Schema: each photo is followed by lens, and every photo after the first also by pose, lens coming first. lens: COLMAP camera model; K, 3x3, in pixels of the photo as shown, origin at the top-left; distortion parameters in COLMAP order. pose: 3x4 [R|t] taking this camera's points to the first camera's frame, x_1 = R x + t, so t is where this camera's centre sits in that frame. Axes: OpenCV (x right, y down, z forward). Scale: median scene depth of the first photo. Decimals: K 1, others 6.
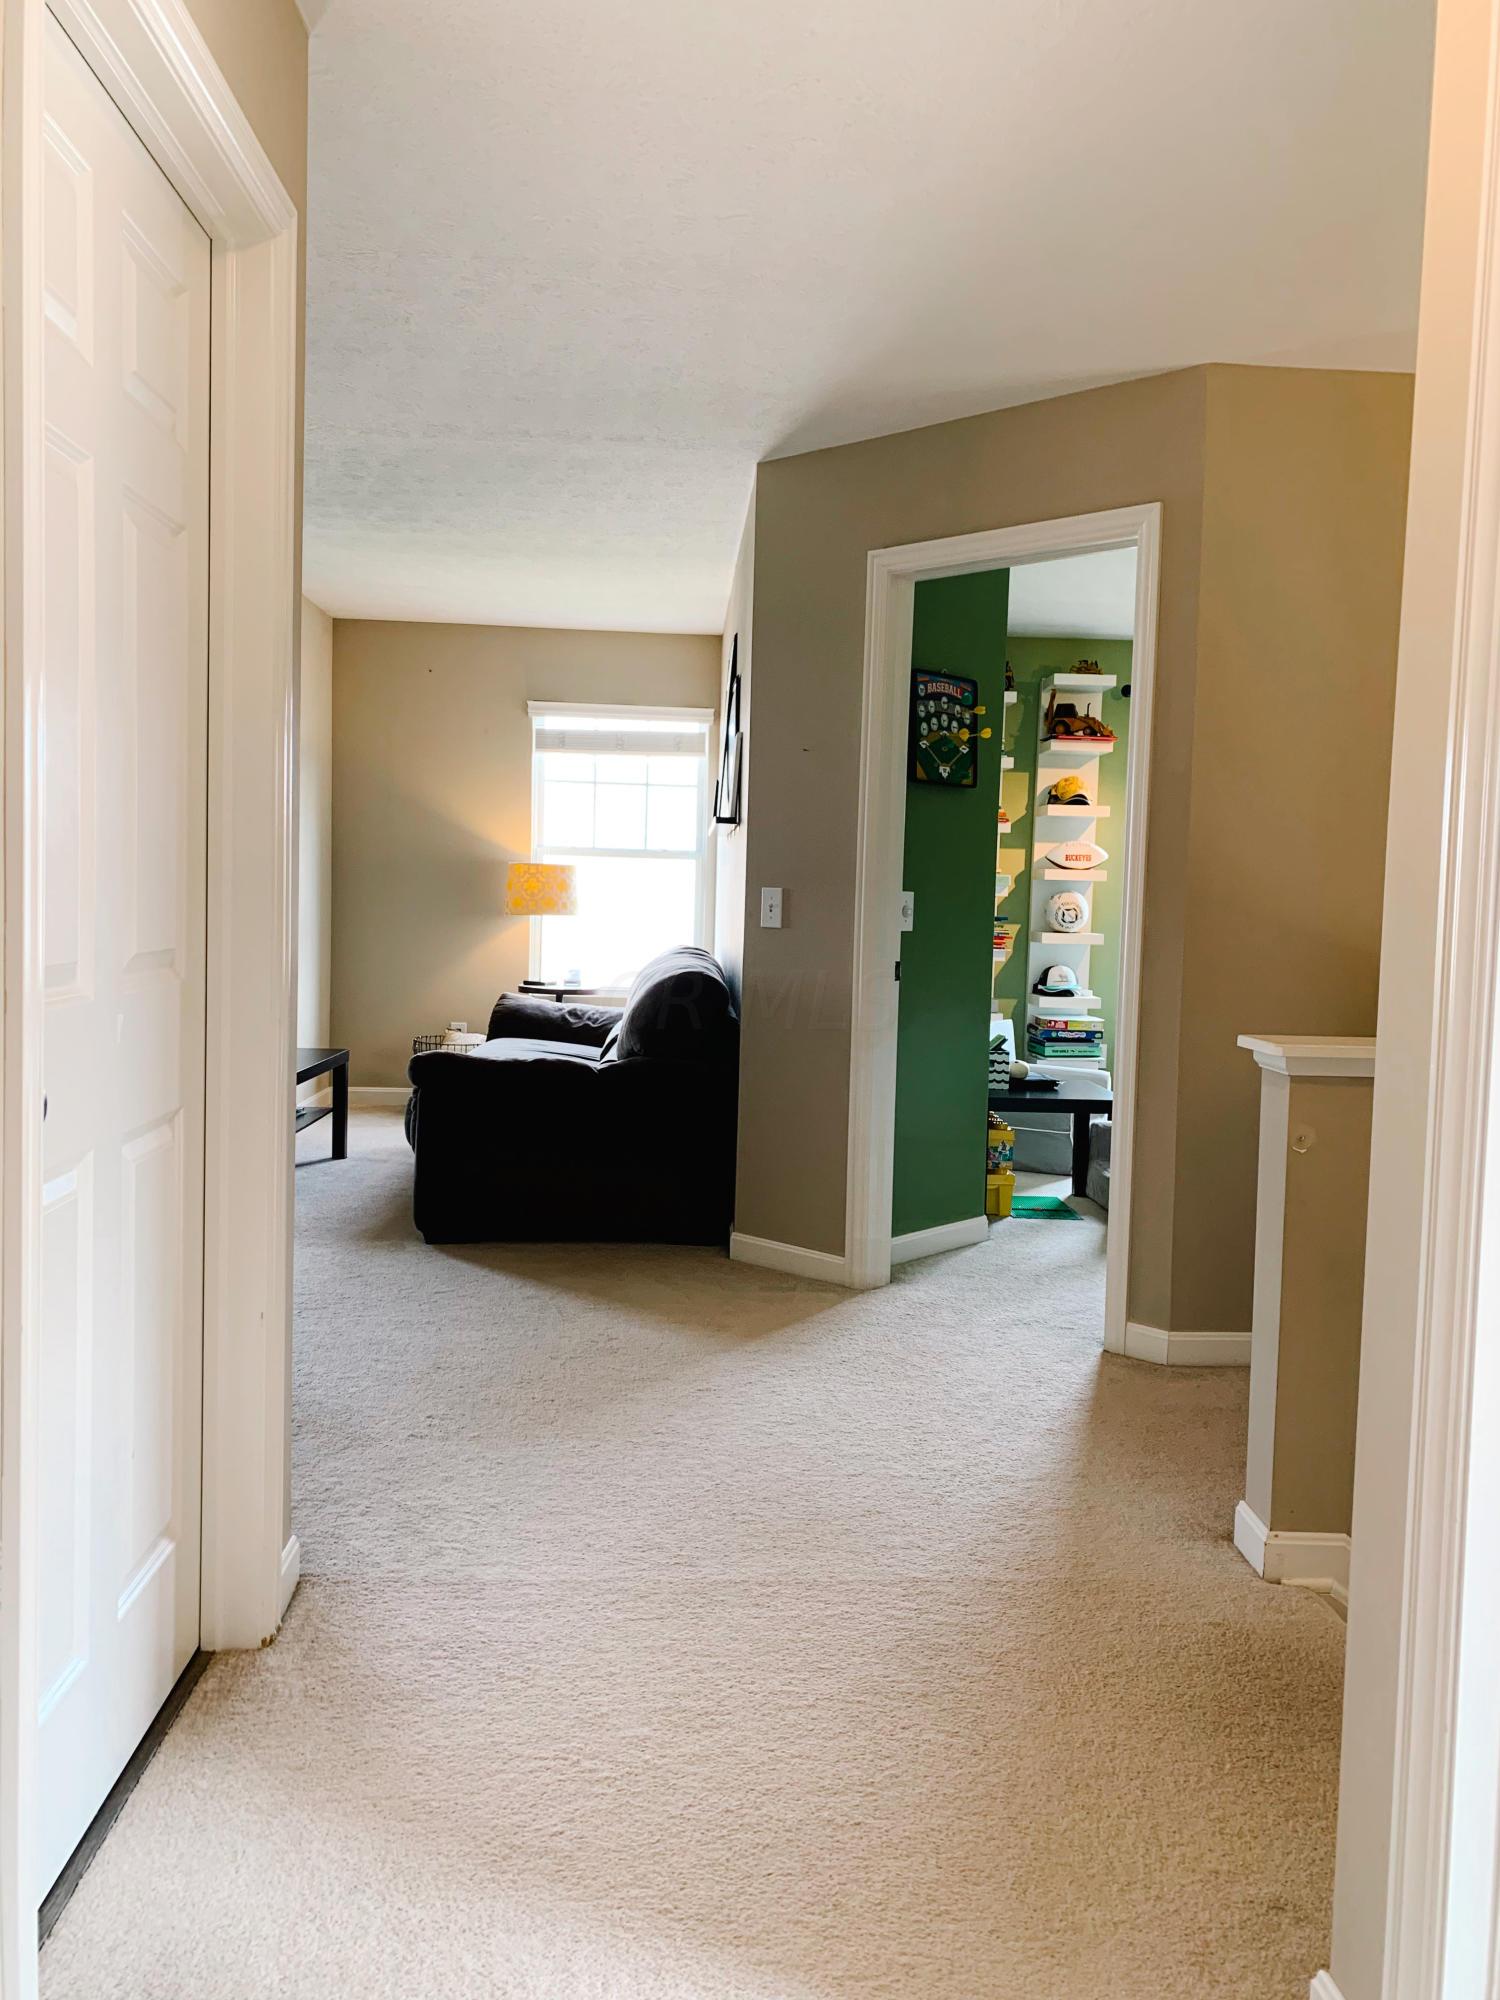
lens RADIAL K [[1610.2, 0, 745.7], [0, 1610.2, 995.8], [0, 0, 1]] dist [0.042477, -0.016039]
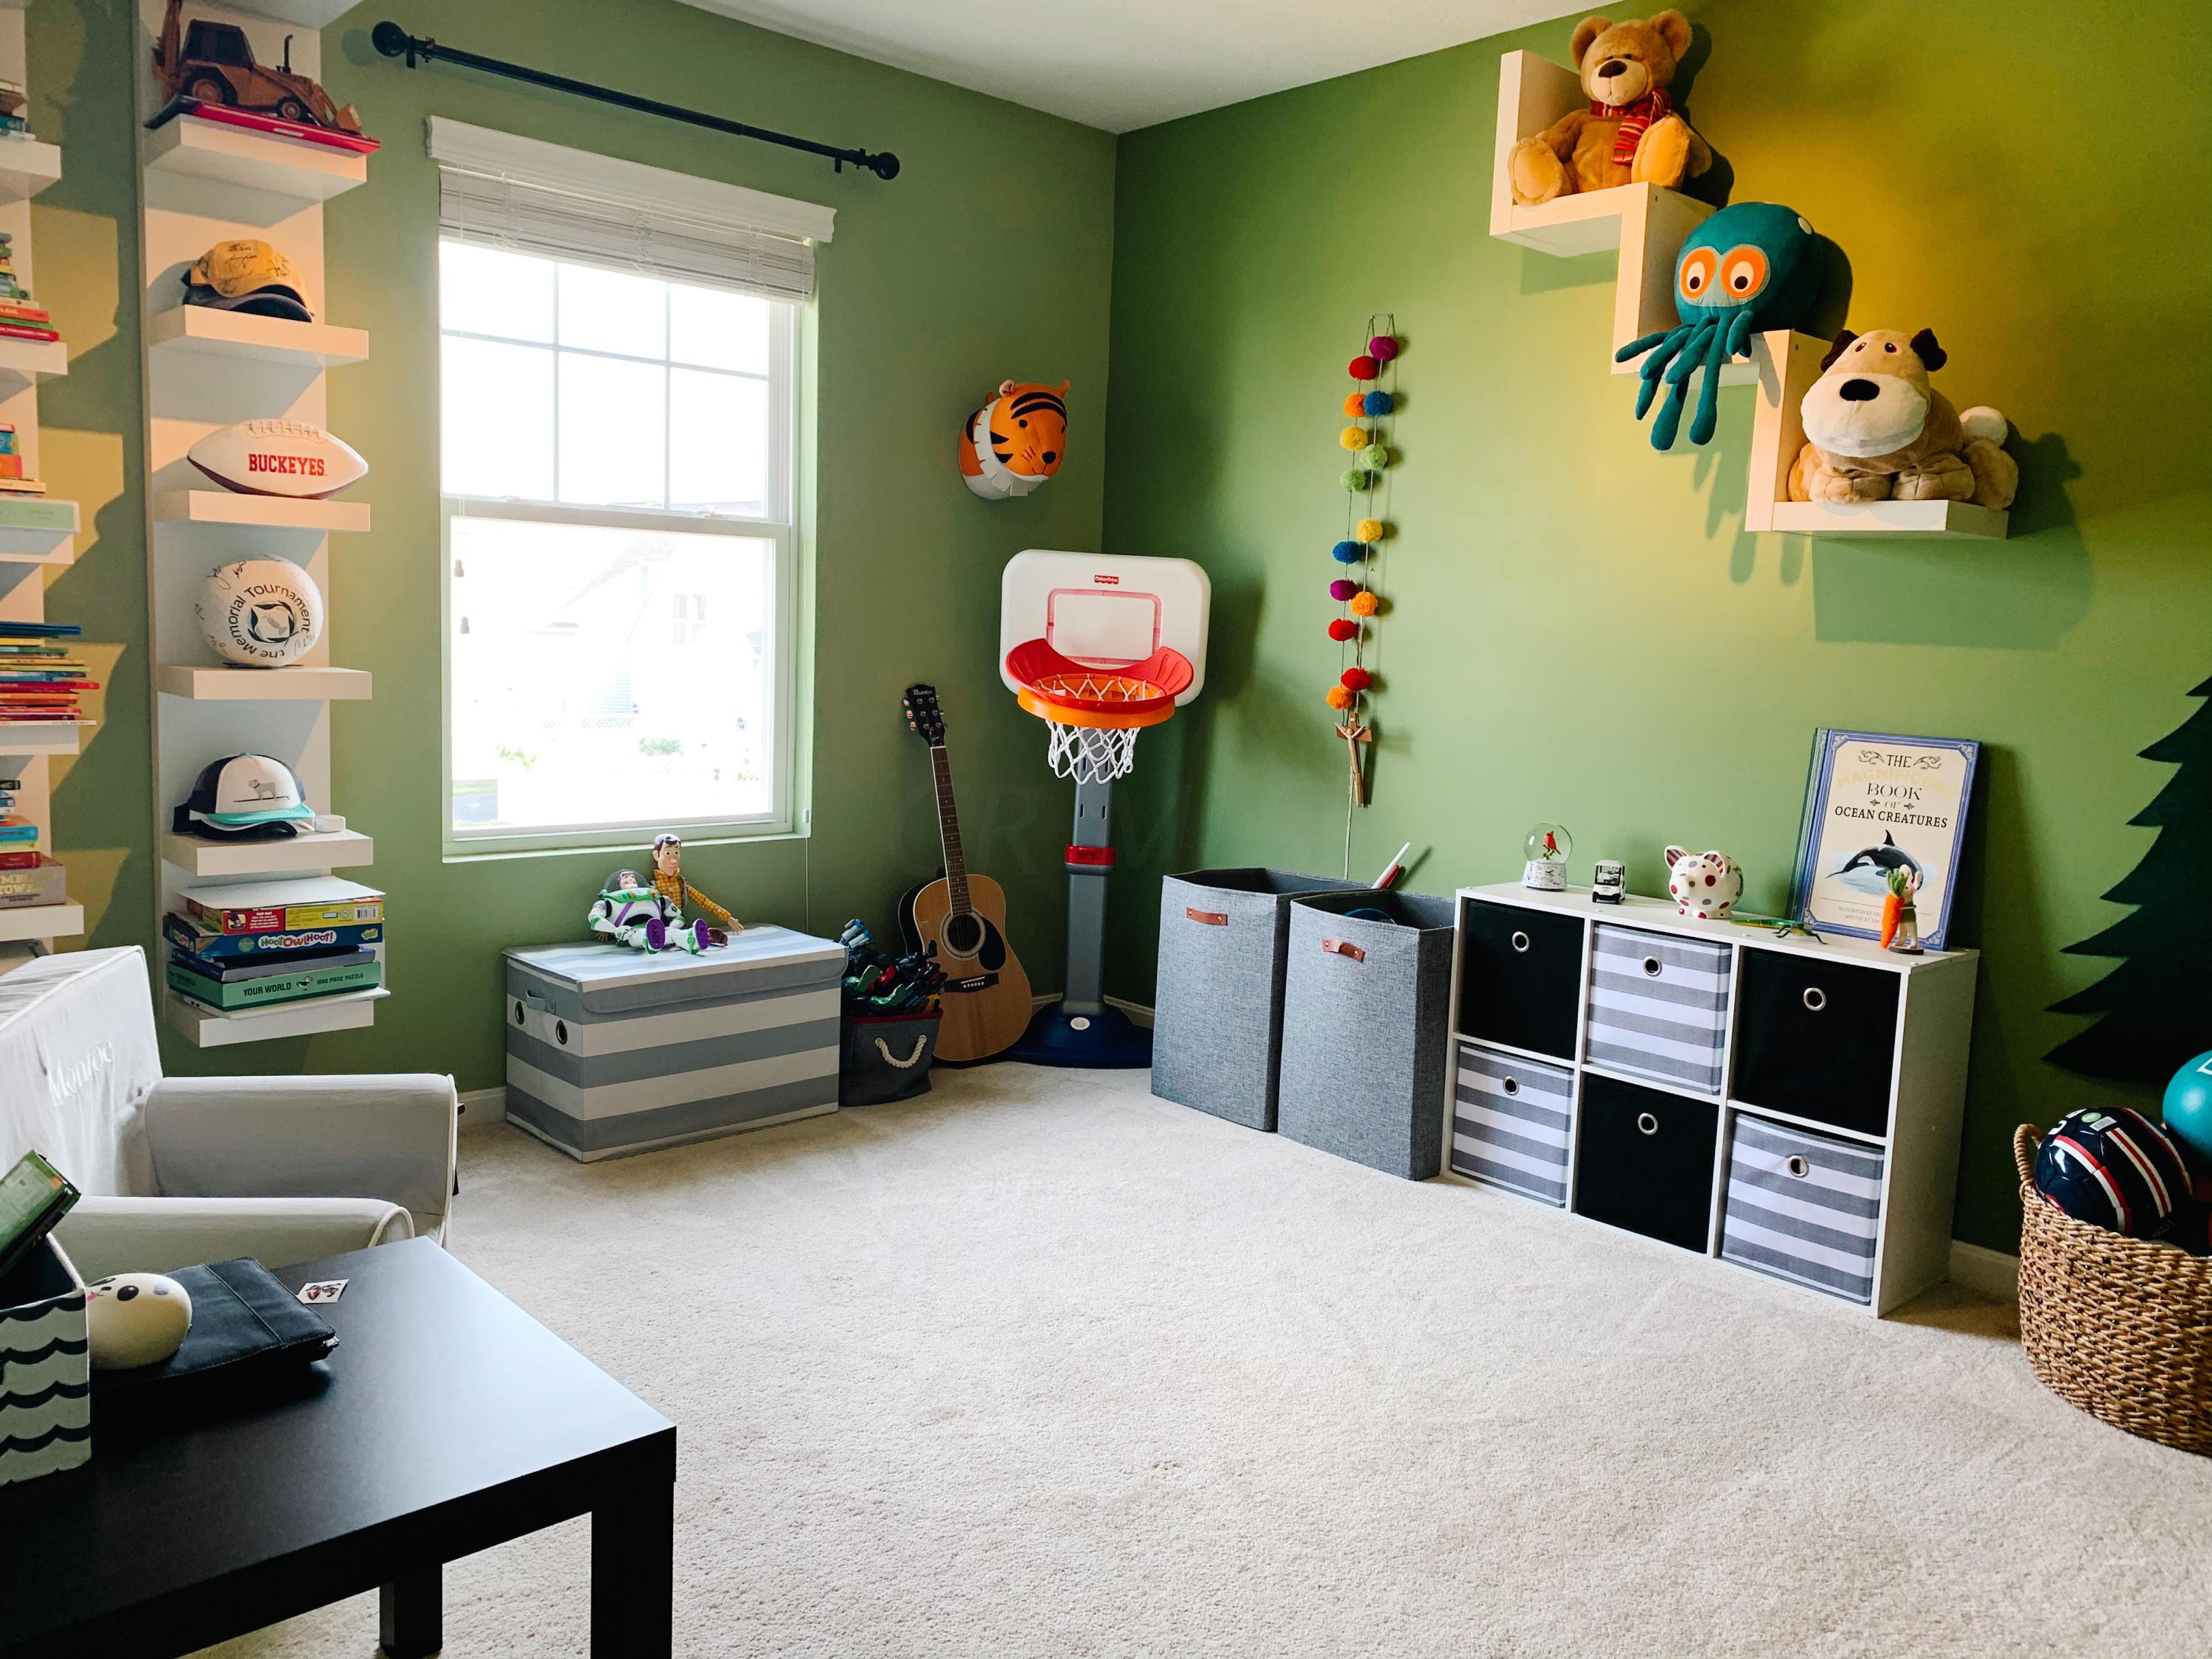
lens RADIAL K [[1780.9, 0, 1106.0], [0, 1780.9, 829.5], [0, 0, 1]] dist [0.042477, -0.016039]
pose [[0.792519, -0.069841, 0.605835, 0.098918], [0.019700, 0.995834, 0.089029, -0.035076], [-0.609530, -0.058622, 0.790593, 0.551653]]
